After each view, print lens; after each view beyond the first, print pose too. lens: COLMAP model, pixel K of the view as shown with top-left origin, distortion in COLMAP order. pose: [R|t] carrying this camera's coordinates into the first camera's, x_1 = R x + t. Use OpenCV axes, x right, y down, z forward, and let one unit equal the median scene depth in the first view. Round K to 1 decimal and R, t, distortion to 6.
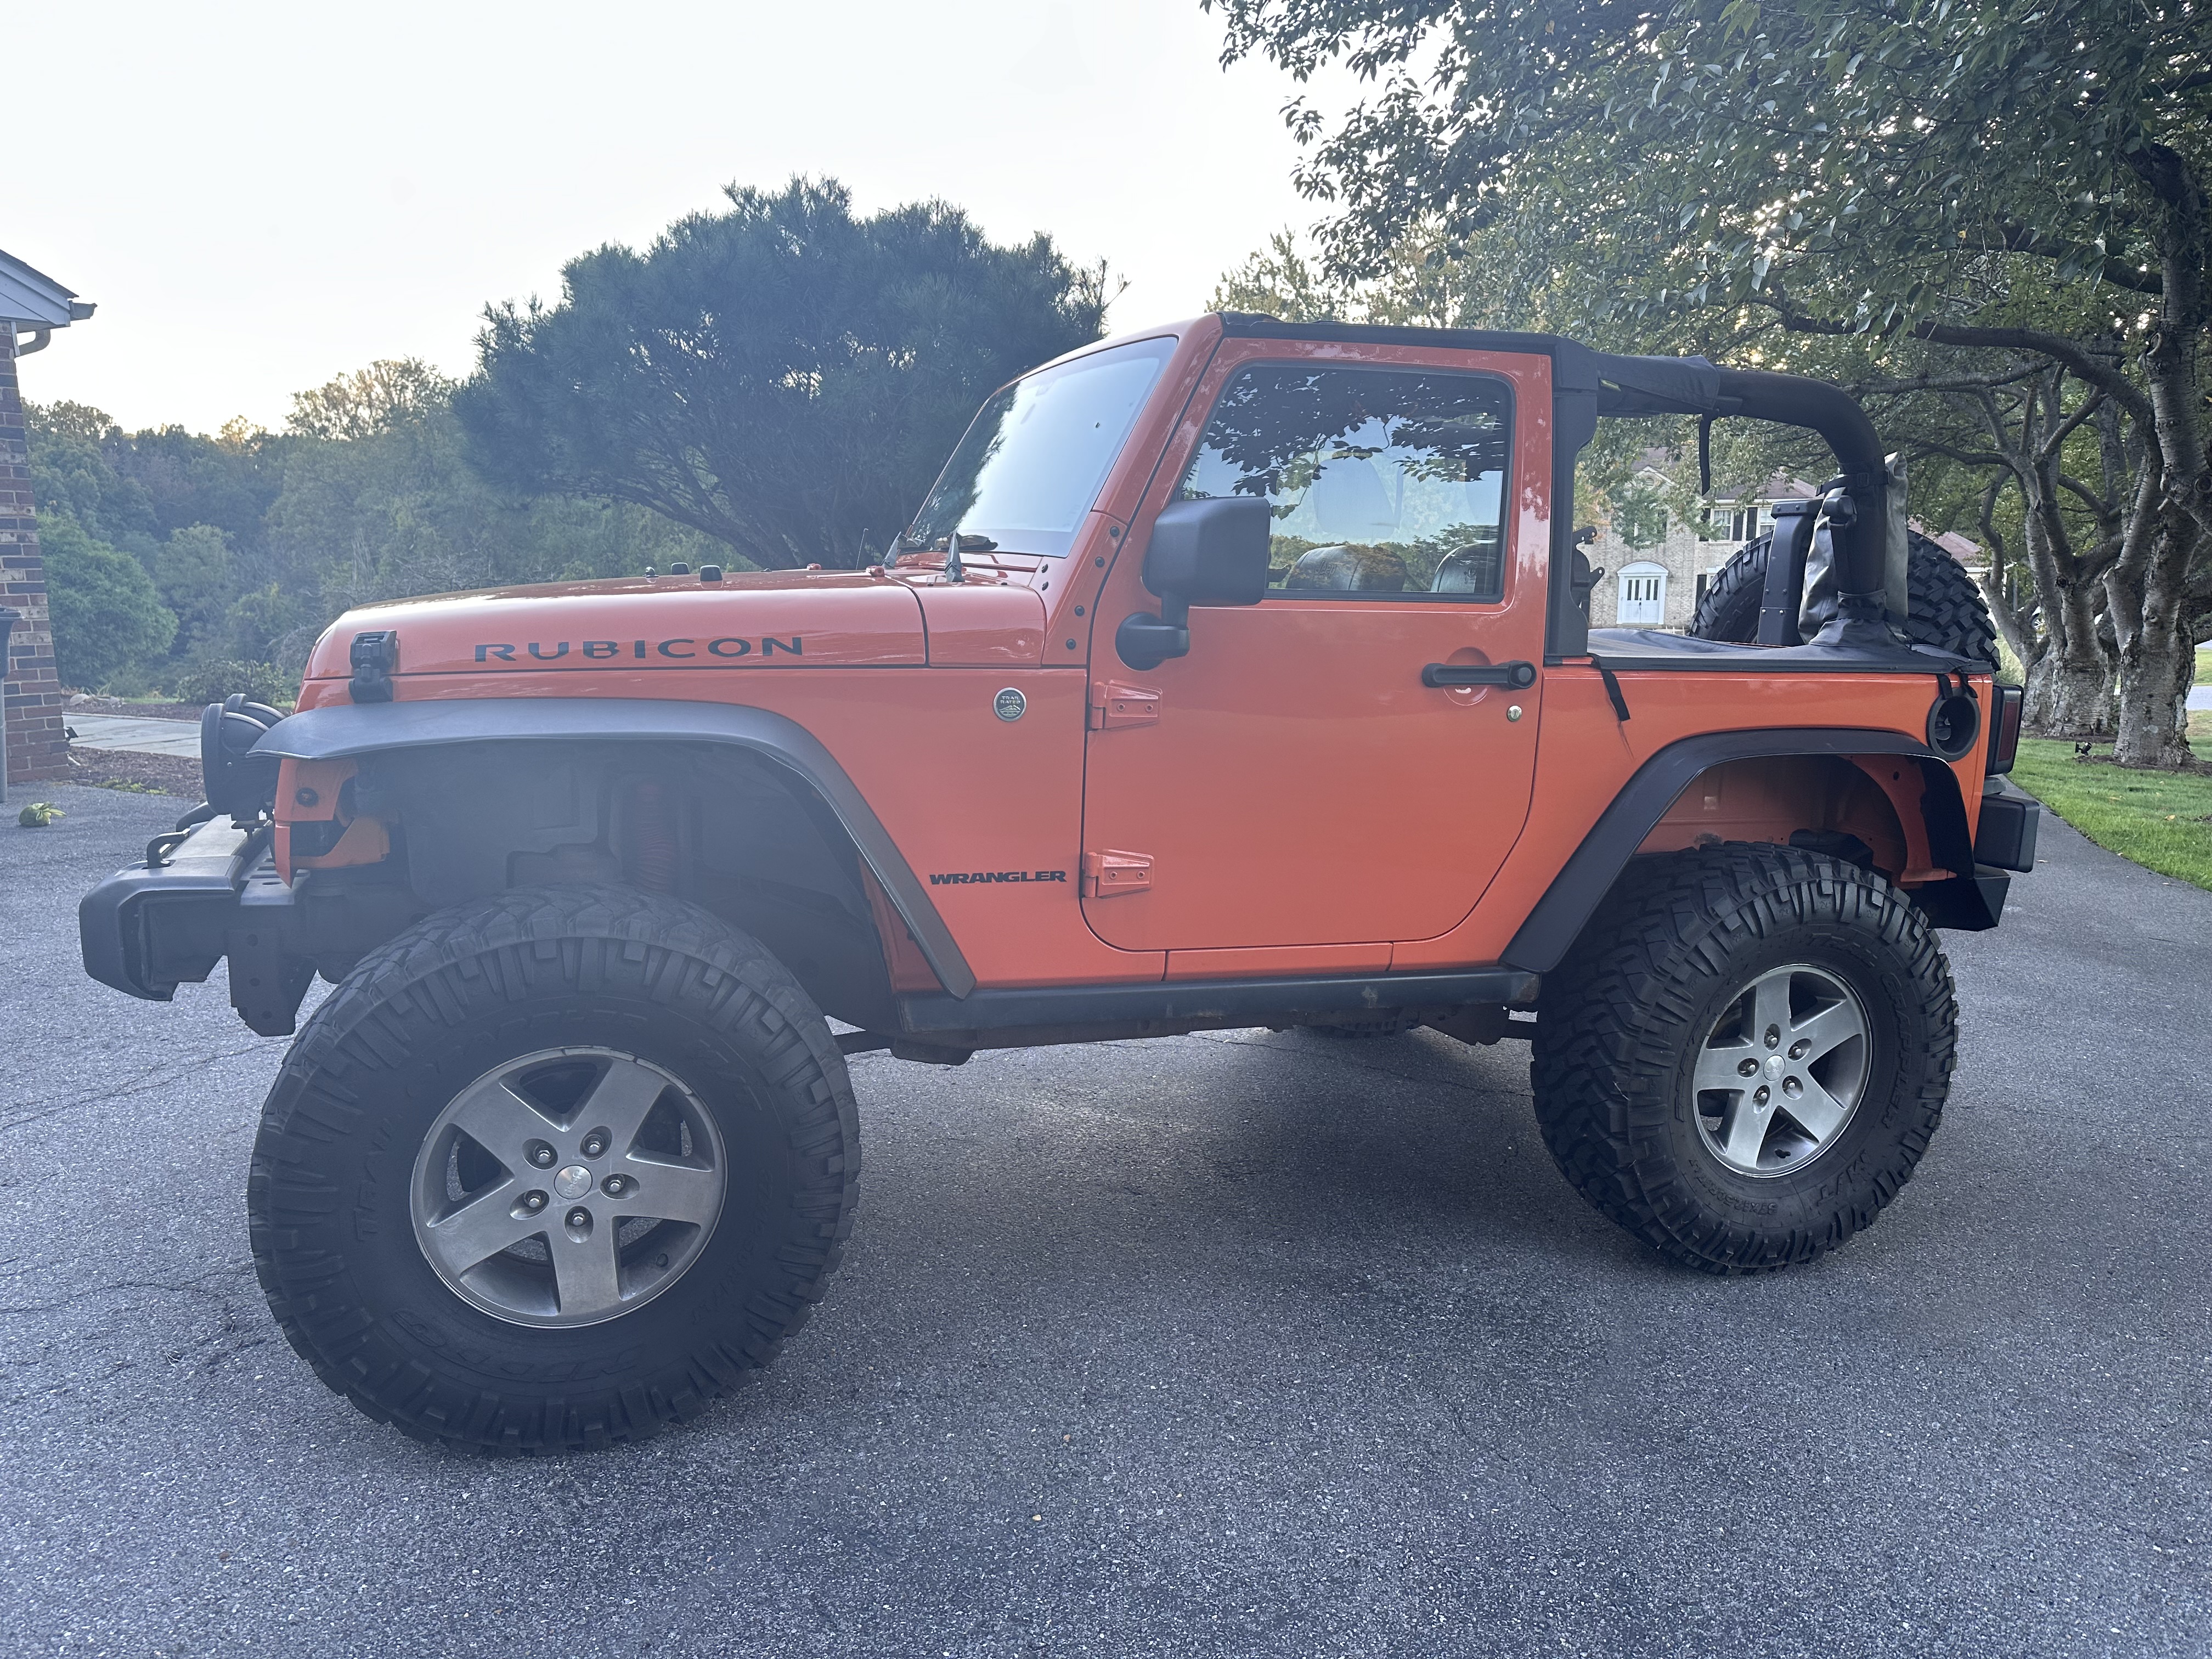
lens RADIAL K [[1571.5, 0, 1106.0], [0, 1571.5, 829.5], [0, 0, 1]] dist [0.172708, -0.336830]
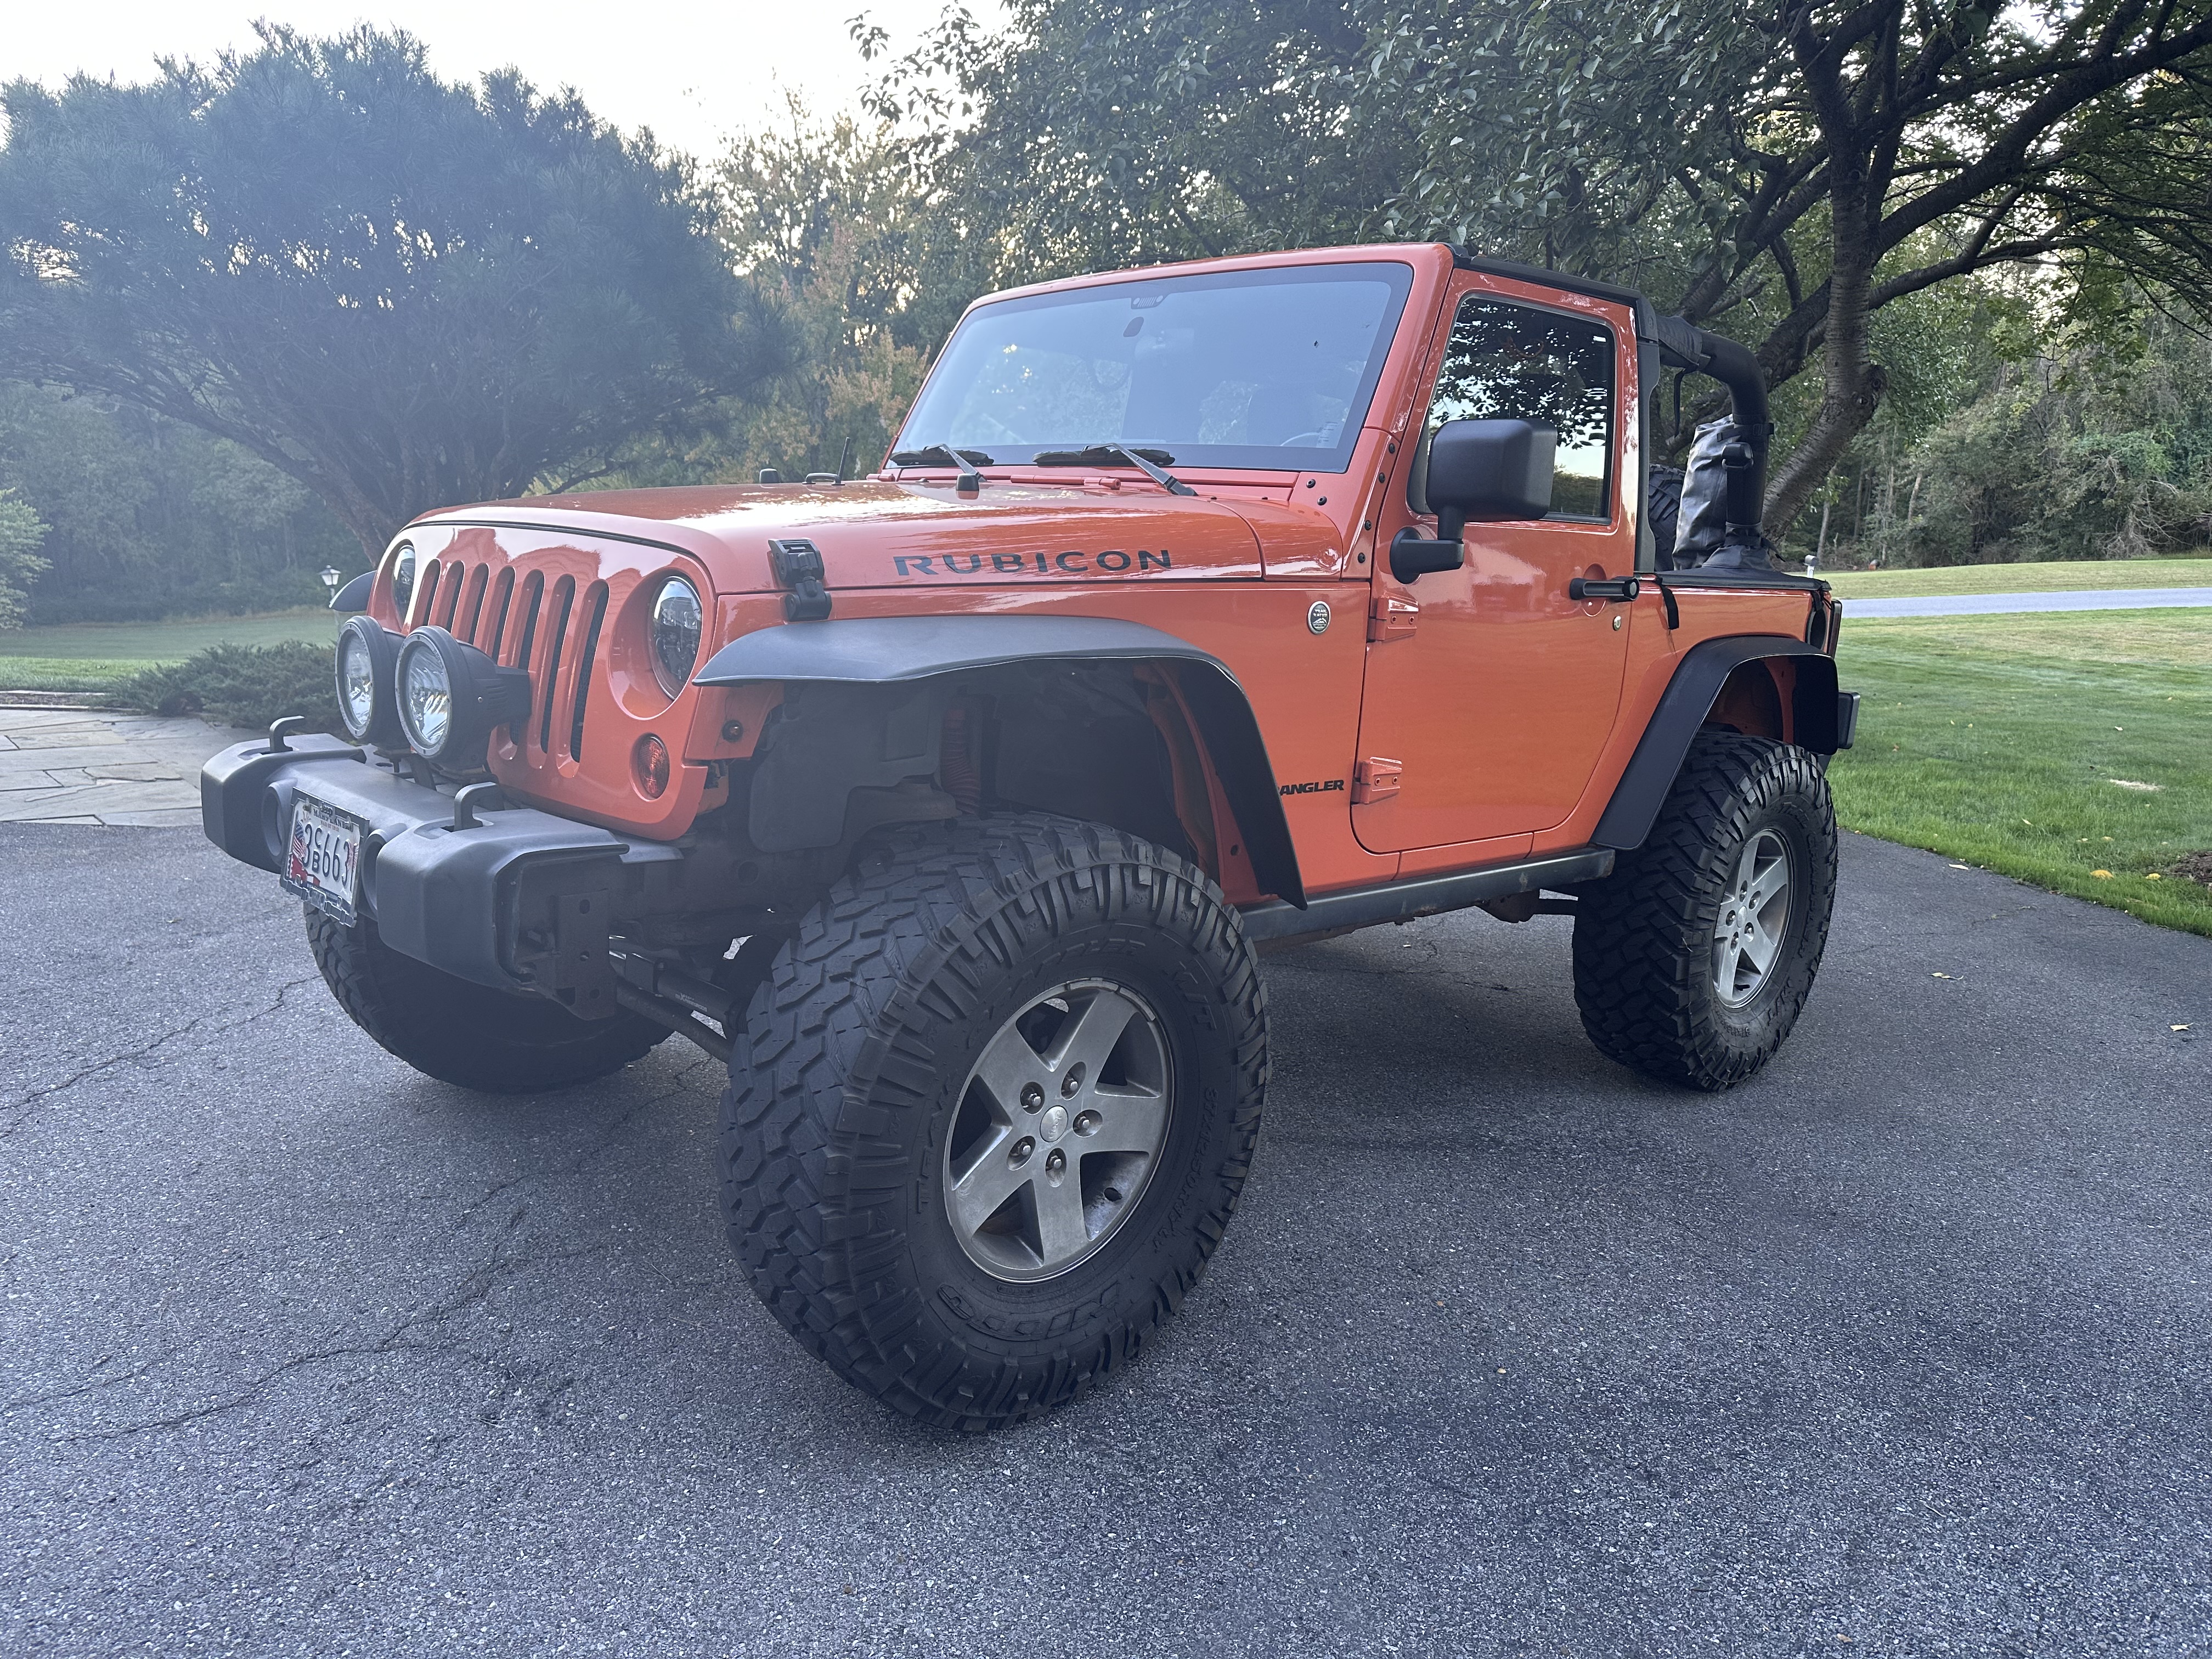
lens RADIAL K [[1571.5, 0, 1106.0], [0, 1571.5, 829.5], [0, 0, 1]] dist [0.172708, -0.336830]
pose [[0.905996, -0.063570, 0.418487, -0.573316], [0.047212, 0.997666, 0.049339, 0.000343], [-0.420646, -0.024943, 0.906882, 0.115859]]
